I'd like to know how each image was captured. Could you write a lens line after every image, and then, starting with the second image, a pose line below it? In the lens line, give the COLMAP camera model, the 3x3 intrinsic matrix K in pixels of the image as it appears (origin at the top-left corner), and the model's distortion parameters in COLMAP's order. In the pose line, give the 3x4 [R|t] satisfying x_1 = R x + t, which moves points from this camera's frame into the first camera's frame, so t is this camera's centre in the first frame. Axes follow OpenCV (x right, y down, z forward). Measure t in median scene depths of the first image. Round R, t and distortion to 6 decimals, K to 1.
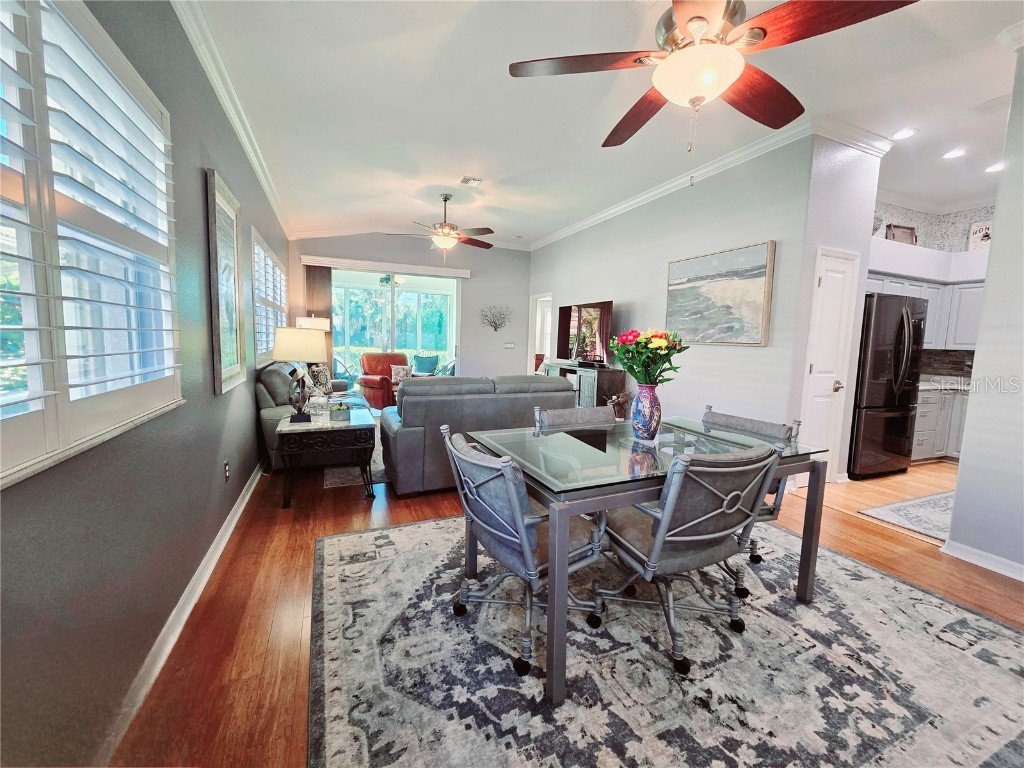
lens RADIAL K [[426.2, 0, 513.9], [0, 426.2, 380.0], [0, 0, 1]] dist [0.000531, 0.000310]
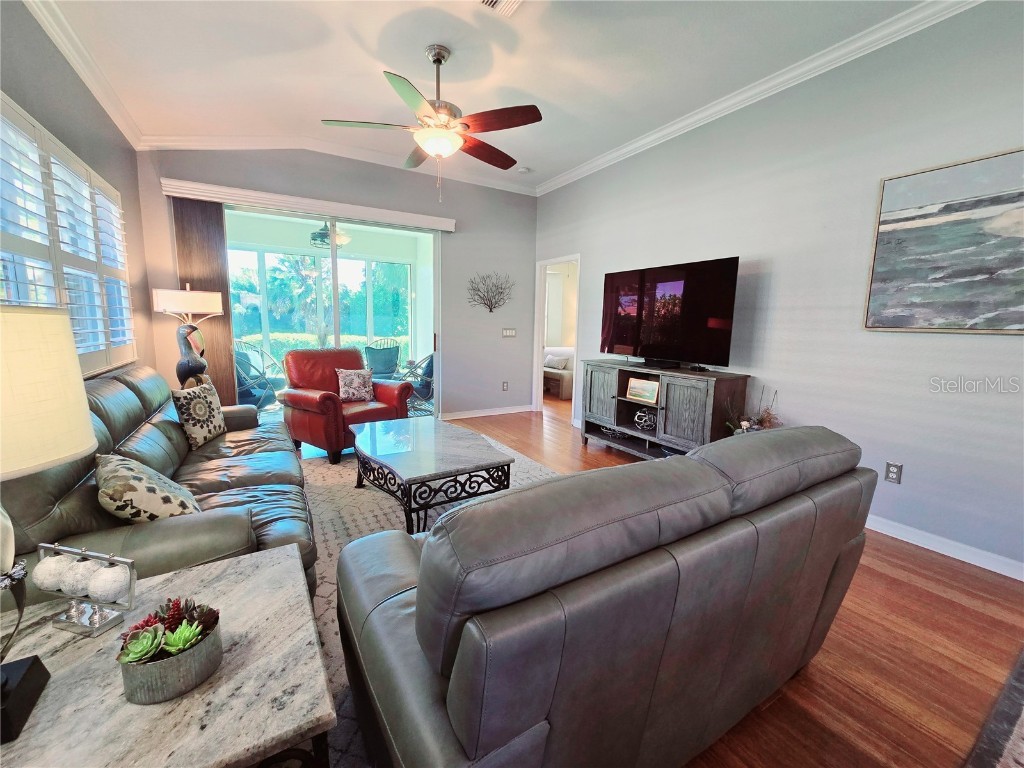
lens RADIAL K [[426.2, 0, 513.9], [0, 426.2, 380.0], [0, 0, 1]] dist [0.000531, 0.000310]
pose [[0.990563, -0.030228, 0.133684, -0.183640], [0.024368, 0.998678, 0.045261, -0.063739], [-0.134875, -0.041577, 0.989990, 0.555528]]
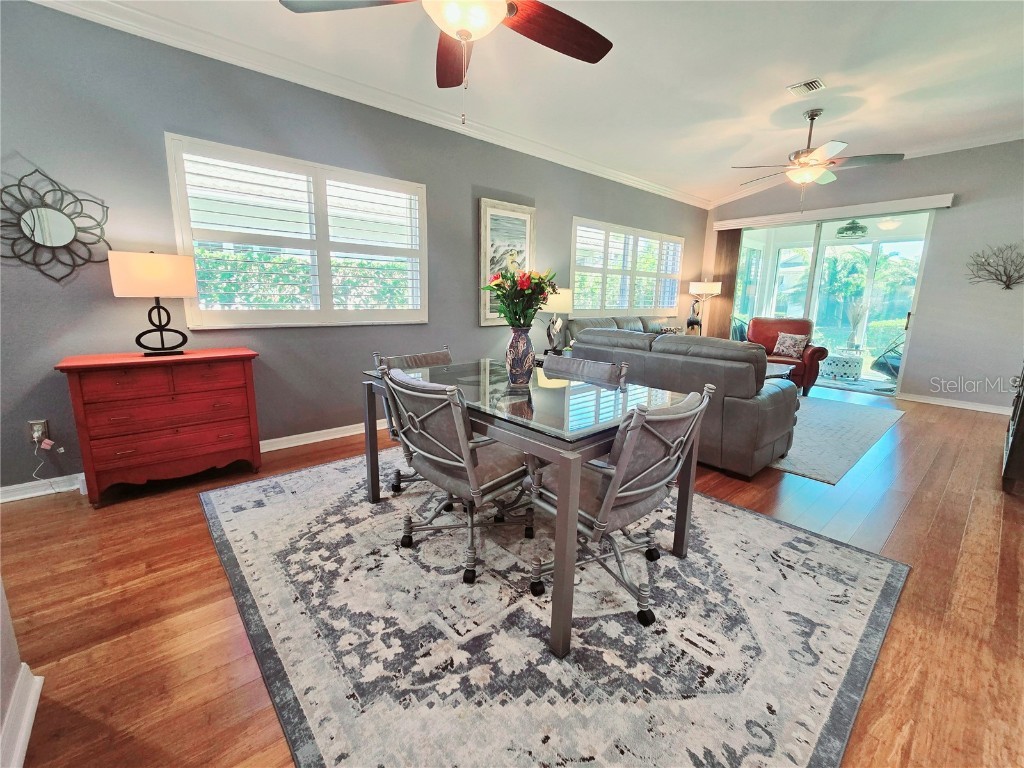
lens RADIAL K [[426.2, 0, 513.9], [0, 426.2, 380.0], [0, 0, 1]] dist [0.000531, 0.000310]
pose [[0.292273, 0.163063, -0.942330, 0.605875], [-0.105713, 0.984826, 0.137629, -0.002348], [0.950474, 0.059391, 0.305076, 0.338085]]
